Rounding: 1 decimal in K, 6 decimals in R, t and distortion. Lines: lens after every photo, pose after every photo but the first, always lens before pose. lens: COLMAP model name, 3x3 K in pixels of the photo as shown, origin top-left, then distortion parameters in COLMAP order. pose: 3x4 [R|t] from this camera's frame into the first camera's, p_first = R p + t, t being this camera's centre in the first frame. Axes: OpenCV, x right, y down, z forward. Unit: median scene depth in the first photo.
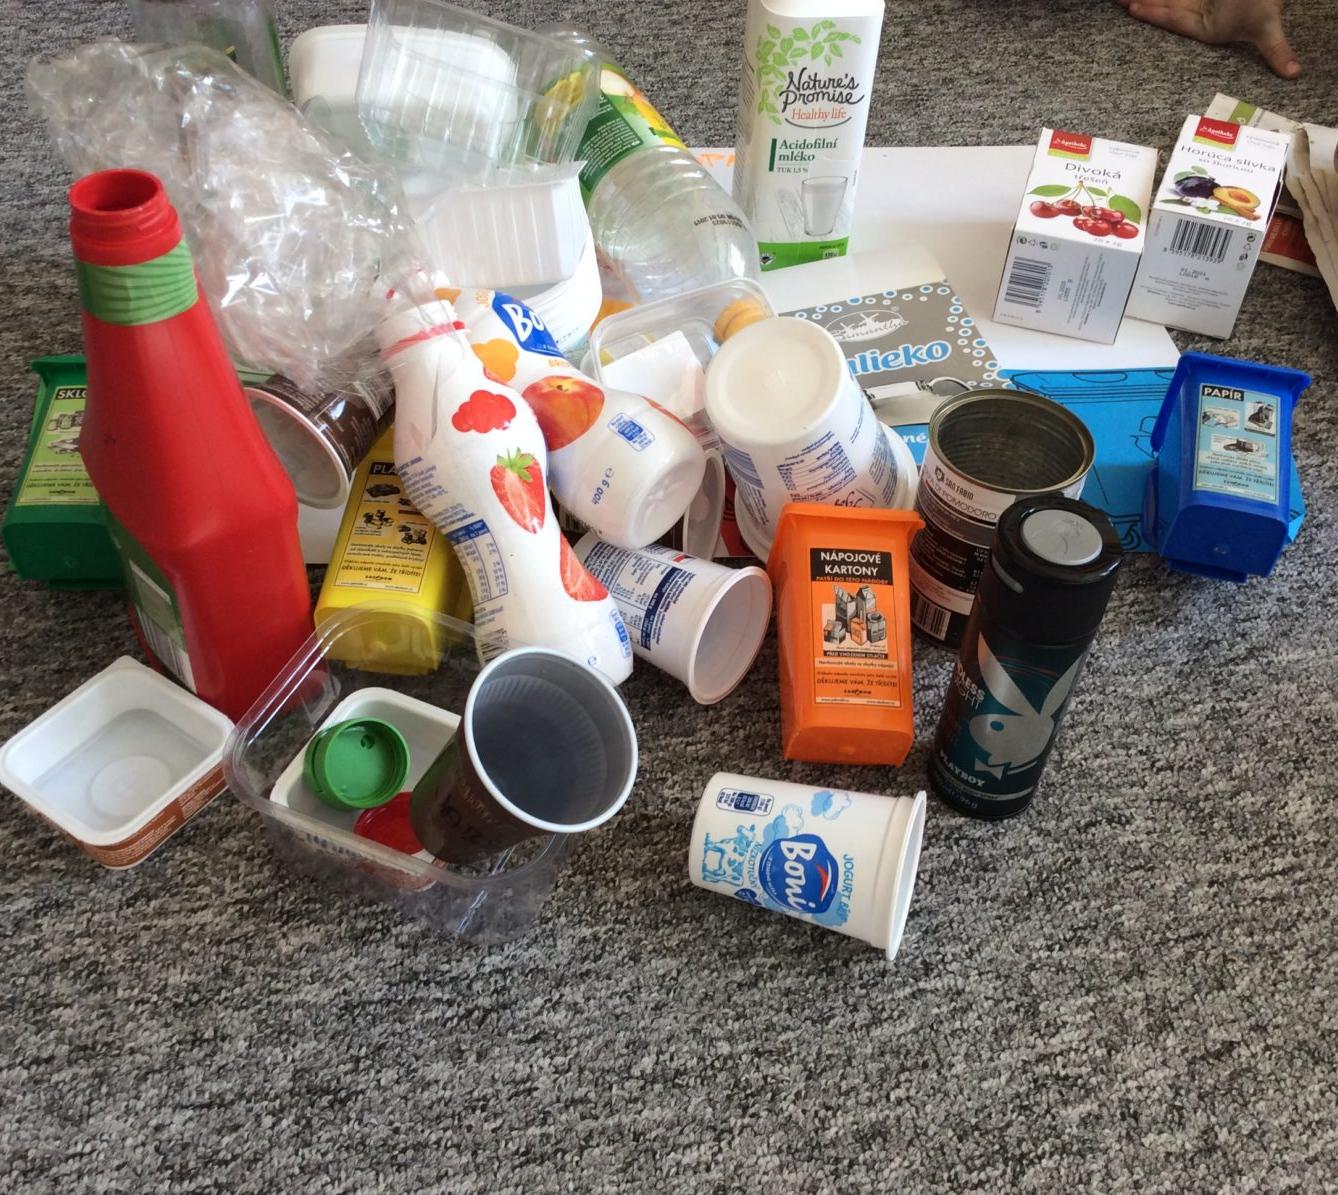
lens RADIAL K [[1448.4, 0, 669.0], [0, 1448.4, 597.5], [0, 0, 1]] dist [0.102730, -0.199931]
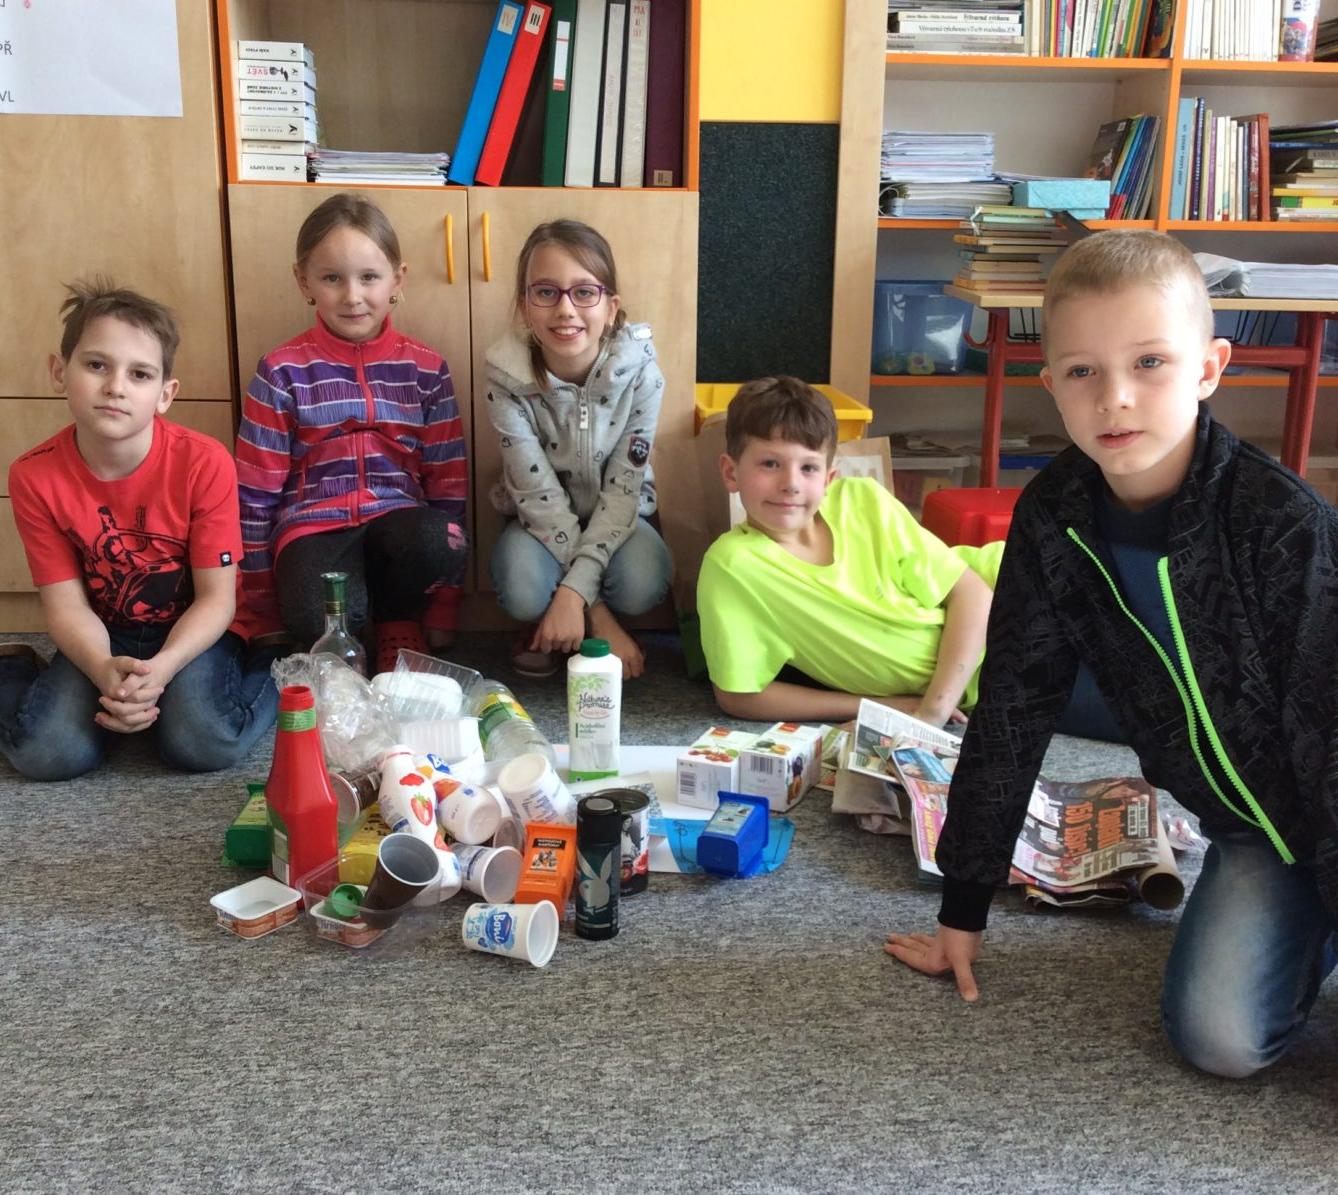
lens RADIAL K [[1448.4, 0, 669.0], [0, 1448.4, 597.5], [0, 0, 1]] dist [0.102730, -0.199931]
pose [[0.996249, -0.006004, -0.086319, 0.561252], [-0.038896, 0.860041, -0.508740, 0.900846], [0.077292, 0.510189, 0.856582, -1.393324]]
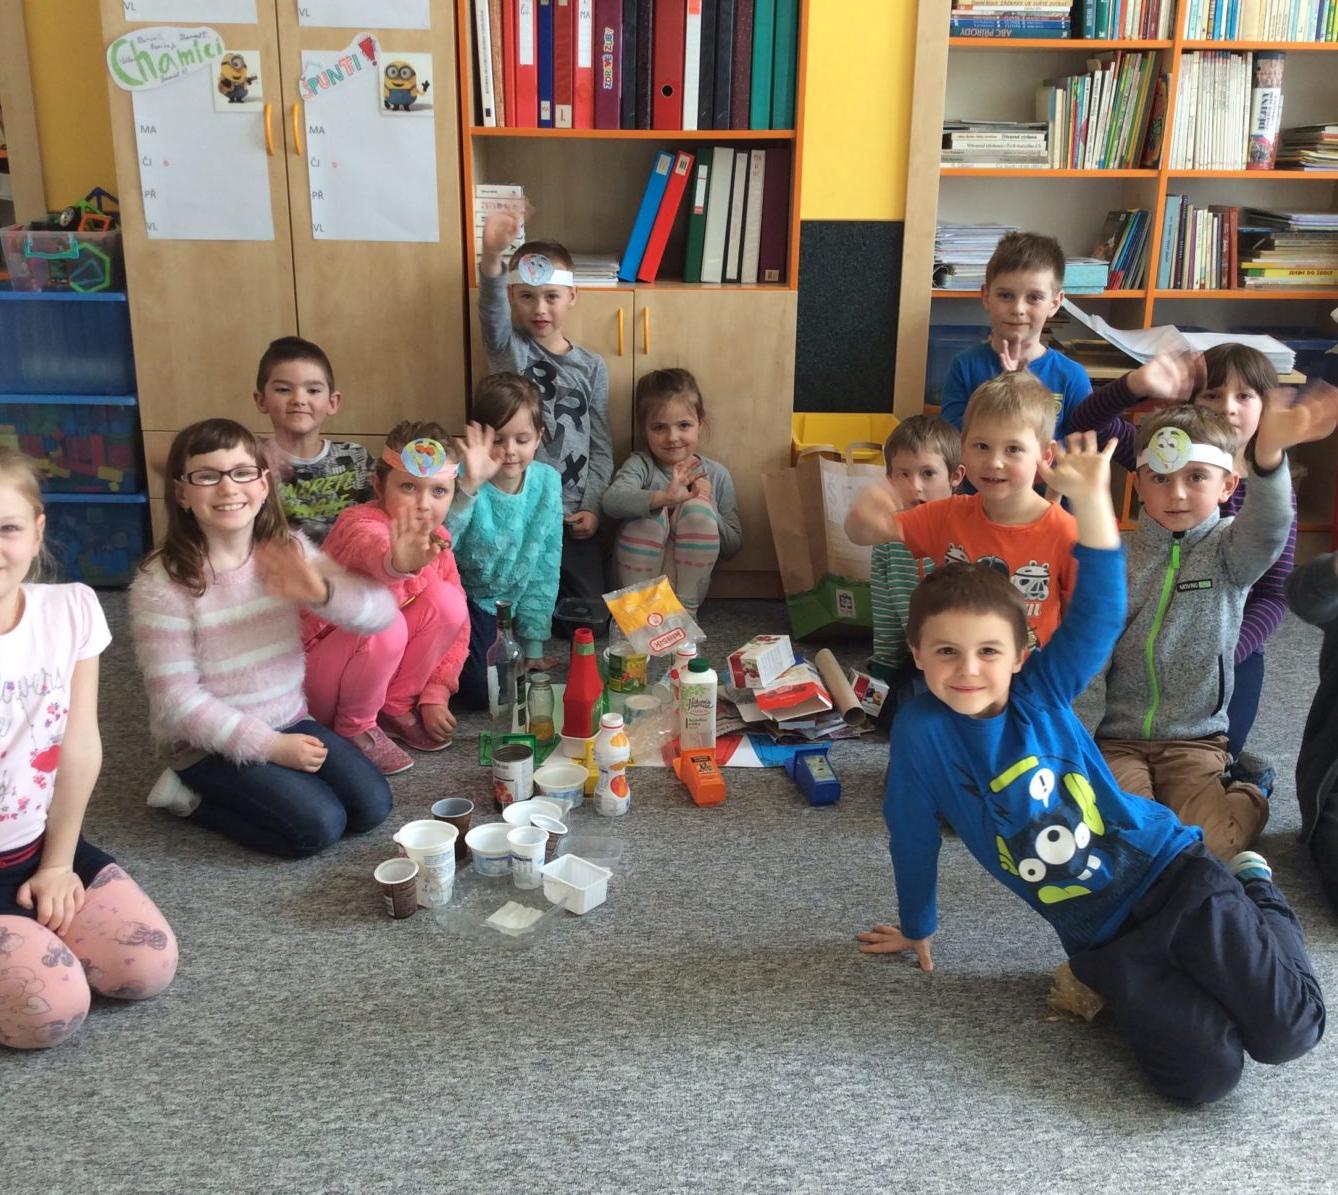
lens RADIAL K [[1448.4, 0, 669.0], [0, 1448.4, 597.5], [0, 0, 1]] dist [0.102730, -0.199931]
pose [[0.989490, 0.016989, -0.143602, 0.636300], [-0.080511, 0.889638, -0.449513, 1.498524], [0.120117, 0.456350, 0.881655, -2.960119]]
